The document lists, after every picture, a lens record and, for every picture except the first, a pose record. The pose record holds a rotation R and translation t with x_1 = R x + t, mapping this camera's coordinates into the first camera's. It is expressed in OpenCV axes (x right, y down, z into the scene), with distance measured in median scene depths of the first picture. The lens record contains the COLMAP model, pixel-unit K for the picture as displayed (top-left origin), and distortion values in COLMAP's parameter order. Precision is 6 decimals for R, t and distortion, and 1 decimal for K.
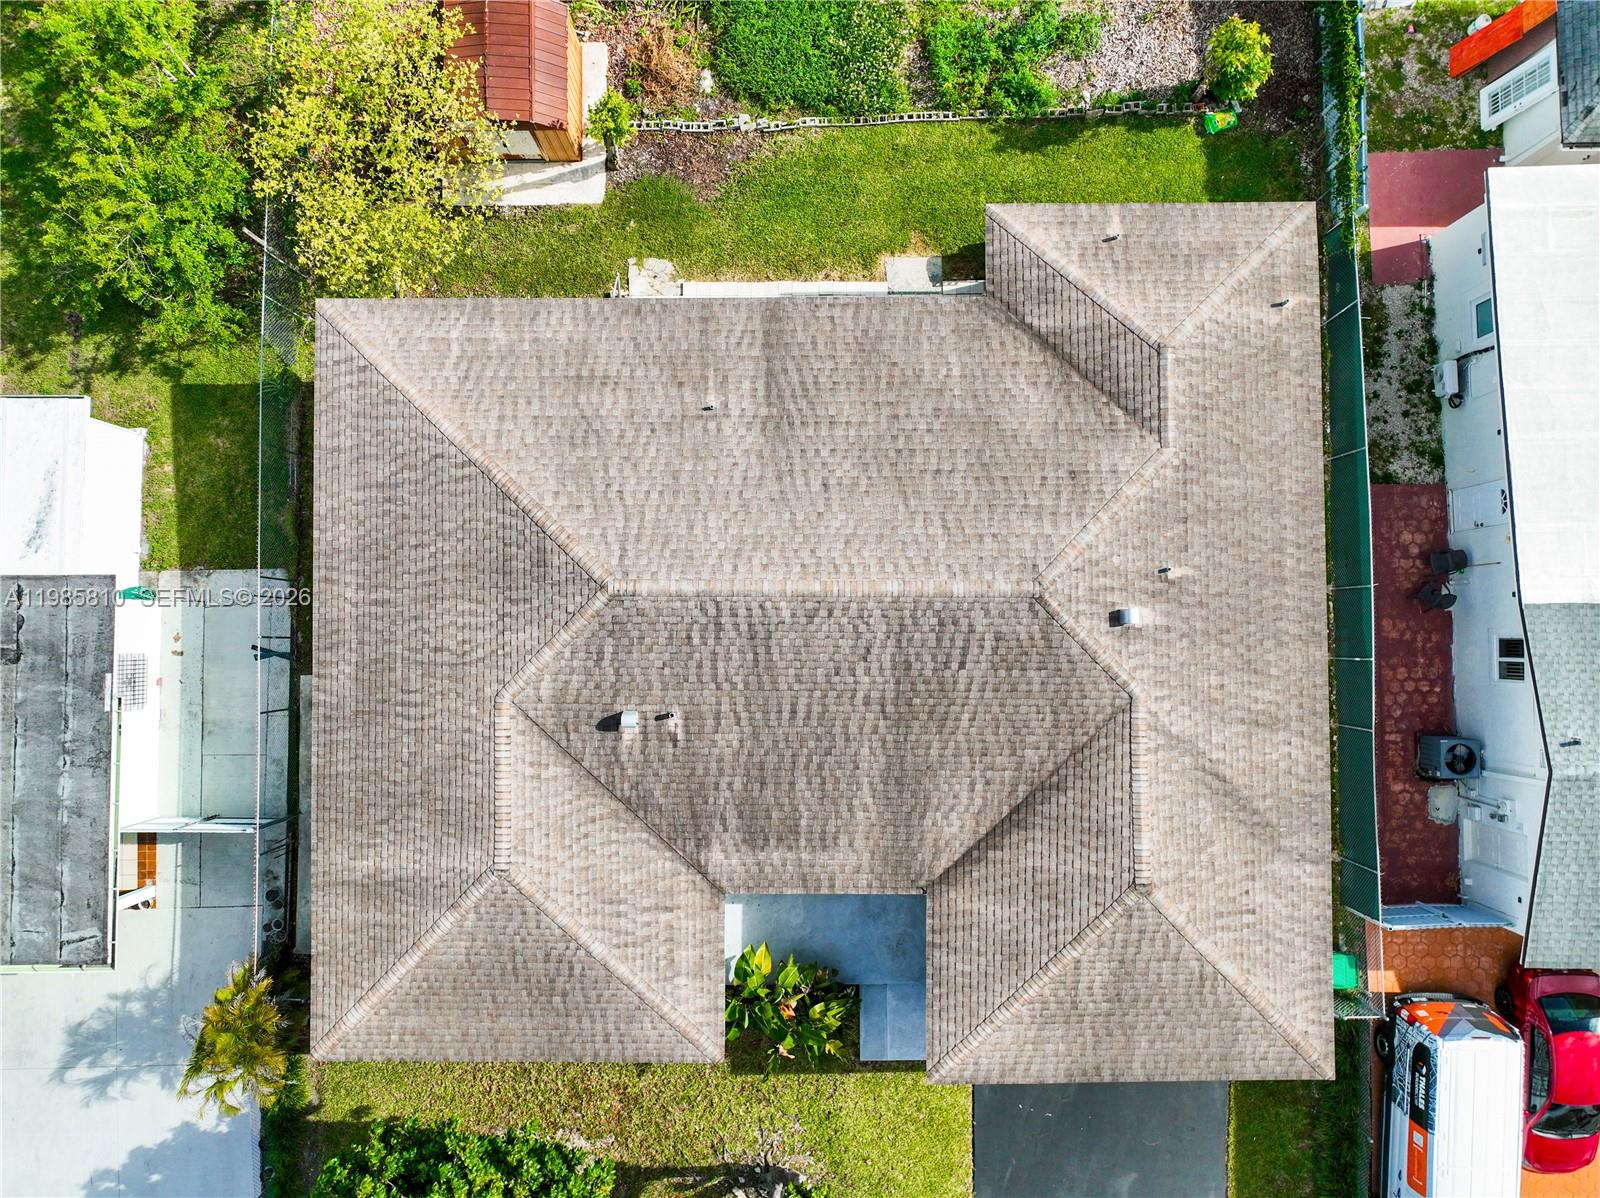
lens RADIAL K [[1122.5, 0, 802.3], [0, 1122.5, 599.8], [0, 0, 1]] dist [-0.007427, 0.024467]
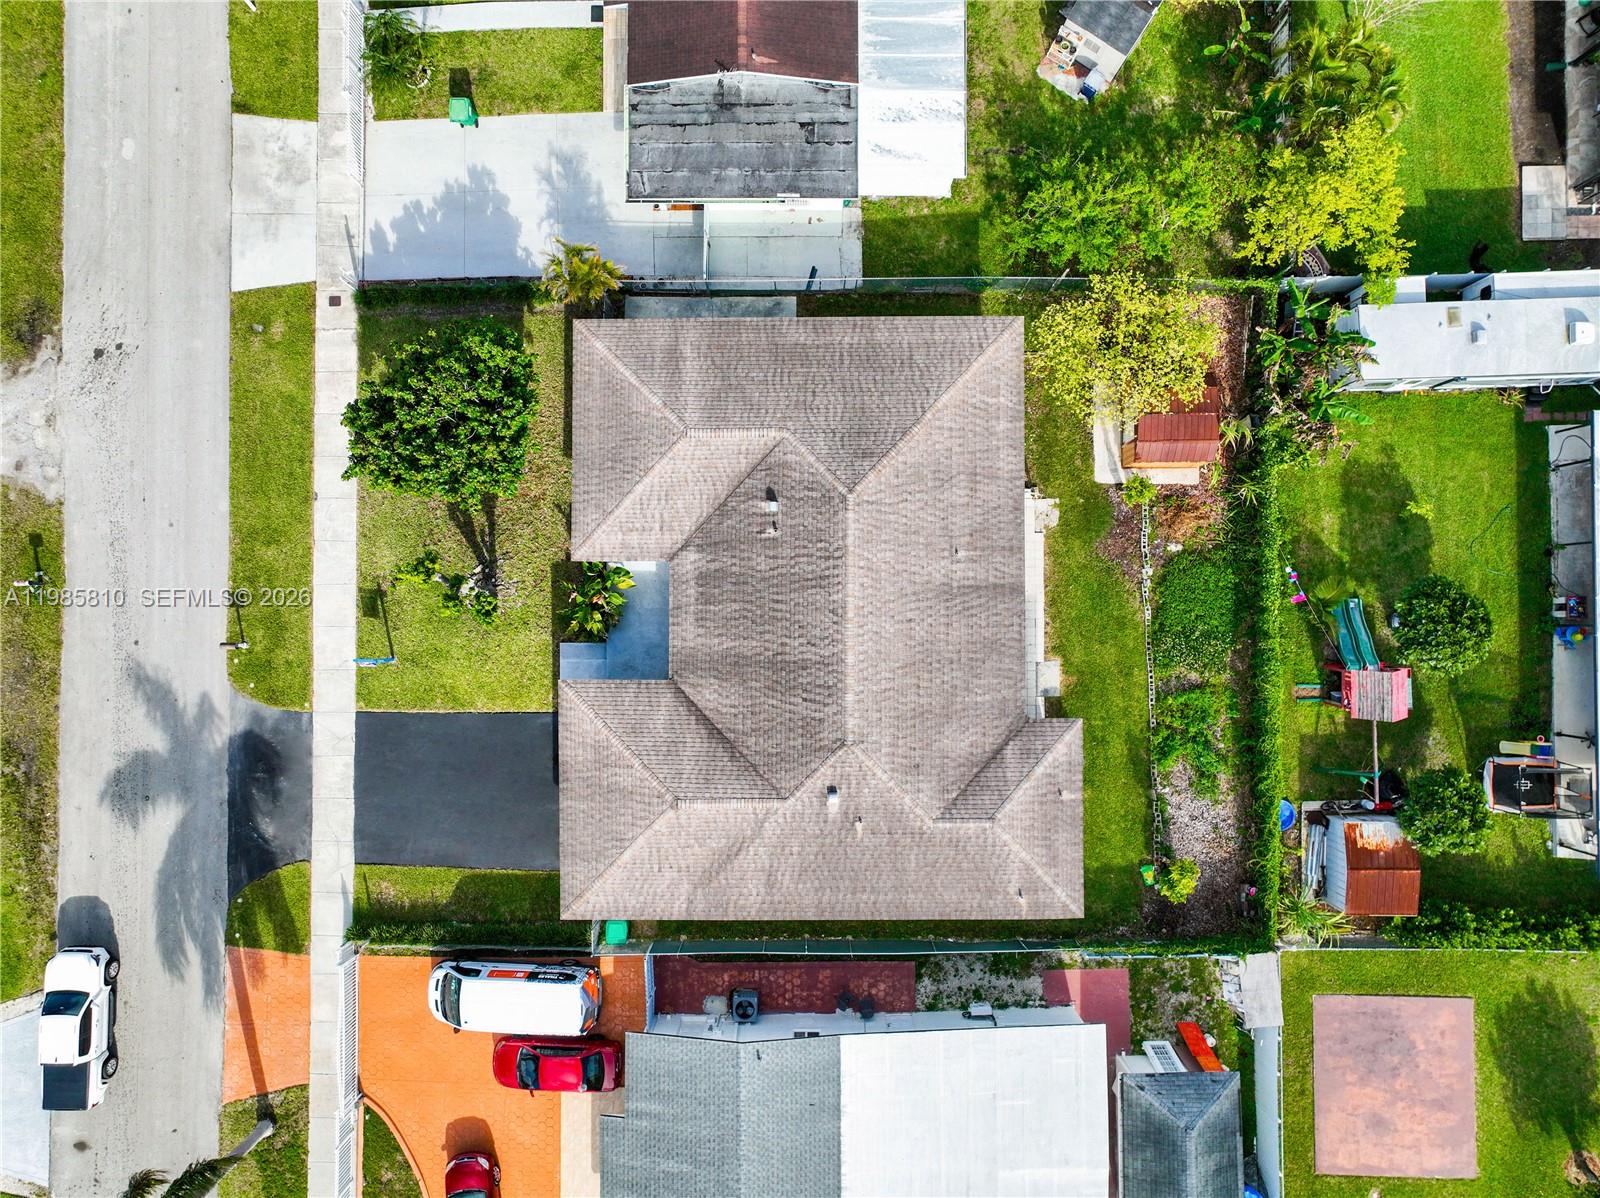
lens RADIAL K [[1122.5, 0, 802.3], [0, 1122.5, 599.8], [0, 0, 1]] dist [-0.007427, 0.024467]
pose [[-0.001469, 0.999882, -0.015300, 0.014555], [-0.999258, -0.000879, 0.038502, -0.003850], [0.038484, 0.015346, 0.999141, -0.669270]]
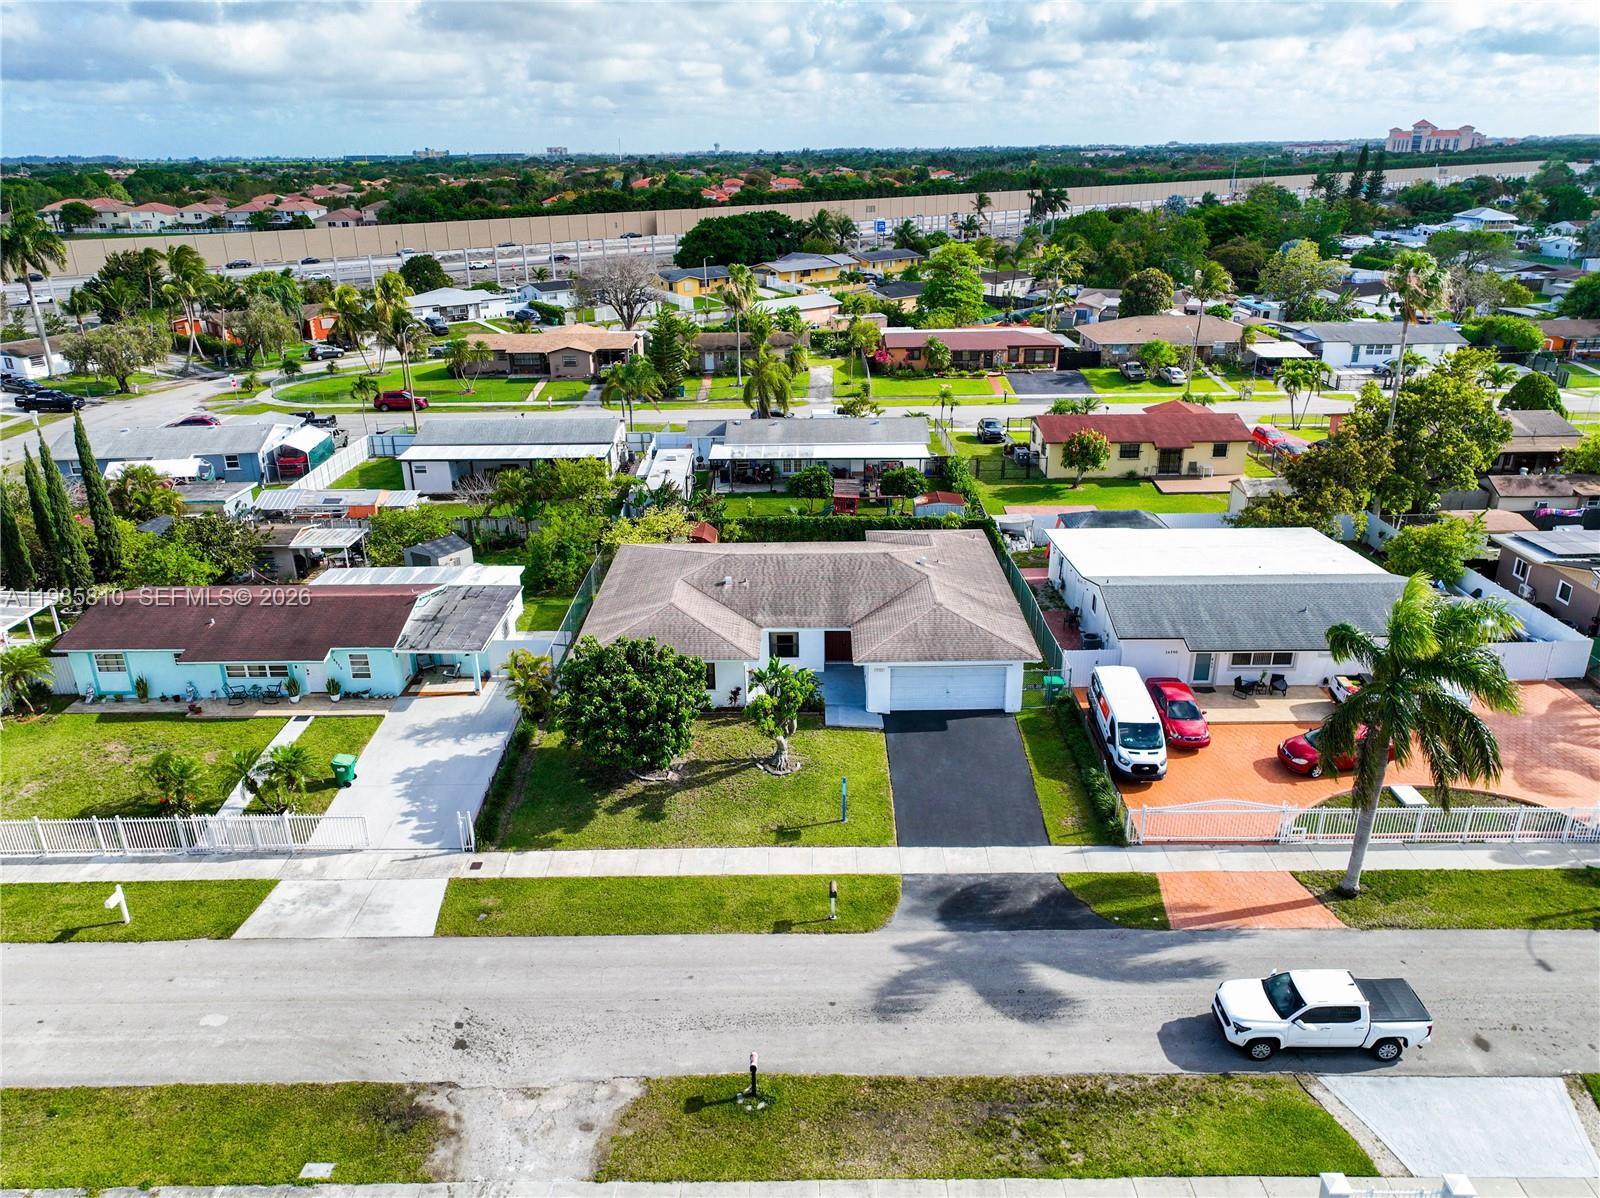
lens RADIAL K [[1122.5, 0, 802.3], [0, 1122.5, 599.8], [0, 0, 1]] dist [-0.007427, 0.024467]
pose [[0.999916, -0.004581, -0.012125, 0.038786], [-0.009233, 0.404878, -0.914324, 2.266567], [0.009098, 0.914359, 0.404801, 0.023028]]
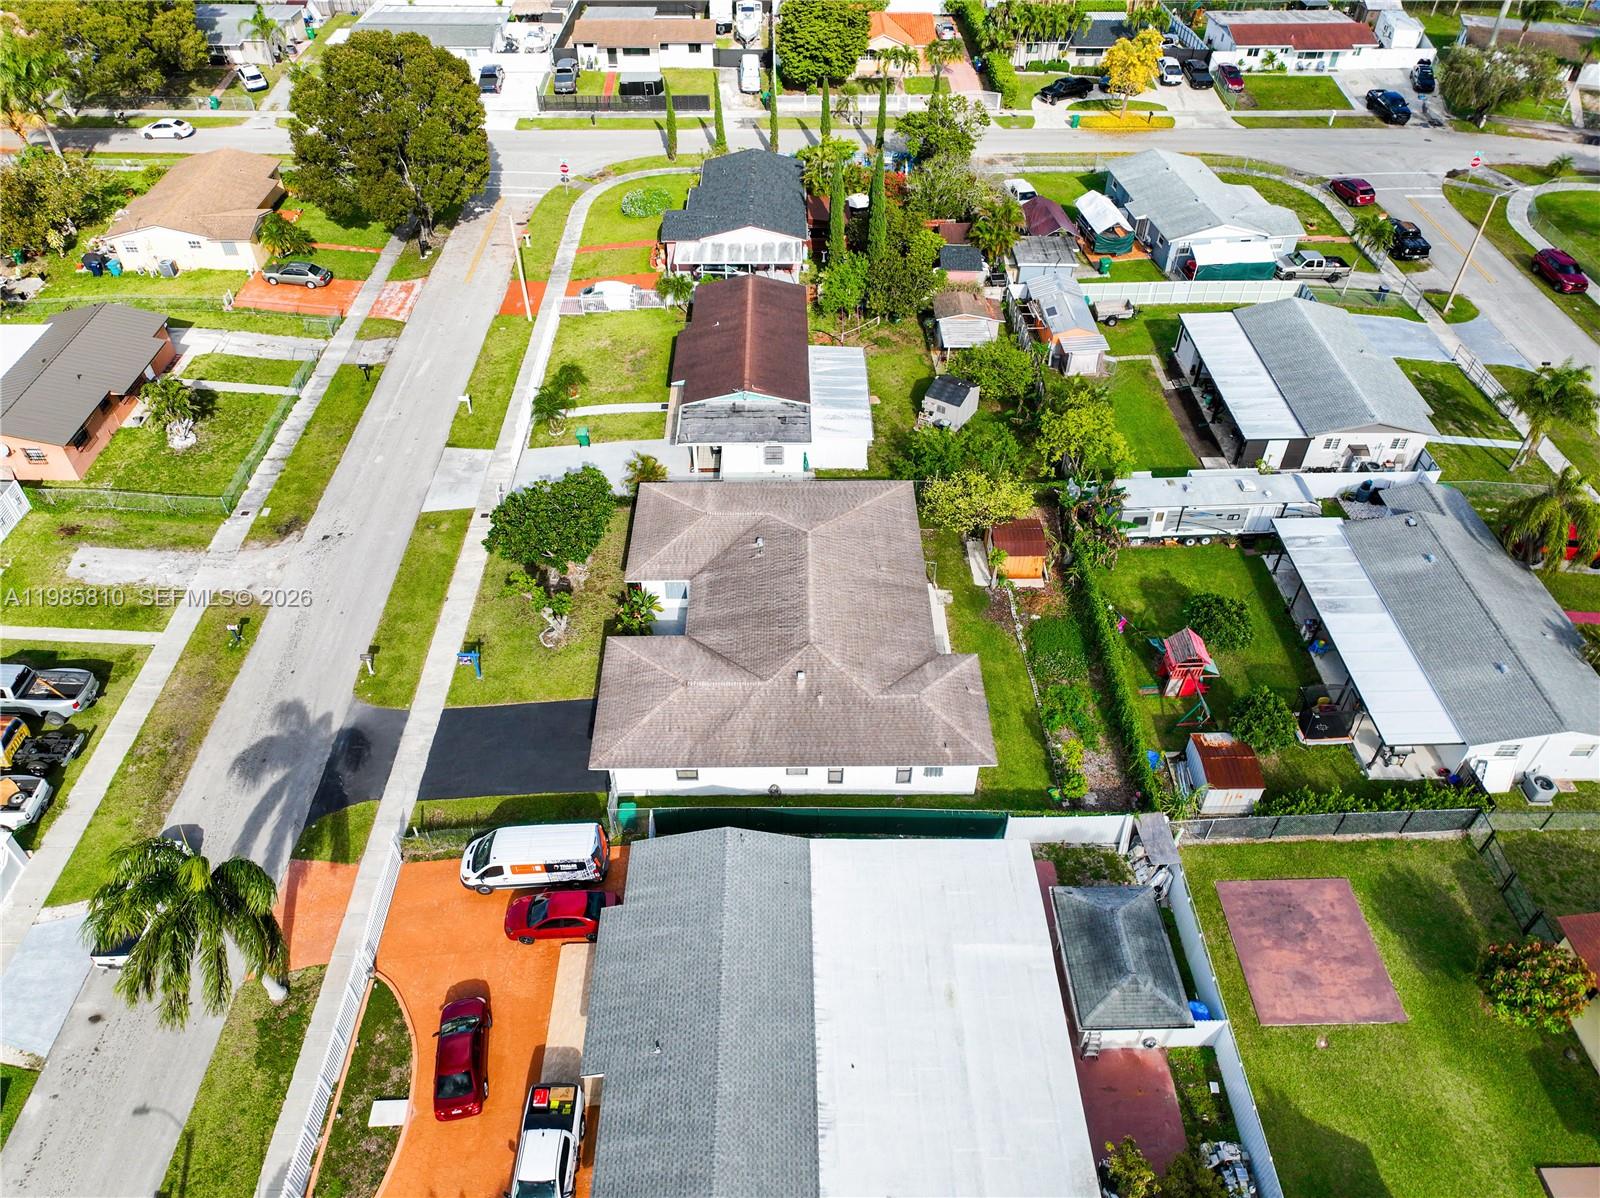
lens RADIAL K [[1122.5, 0, 802.3], [0, 1122.5, 599.8], [0, 0, 1]] dist [-0.007427, 0.024467]
pose [[0.012427, 0.683656, -0.729699, 1.772478], [-0.999536, 0.028792, 0.009954, -0.015581], [0.027815, 0.729236, 0.683696, -0.680596]]
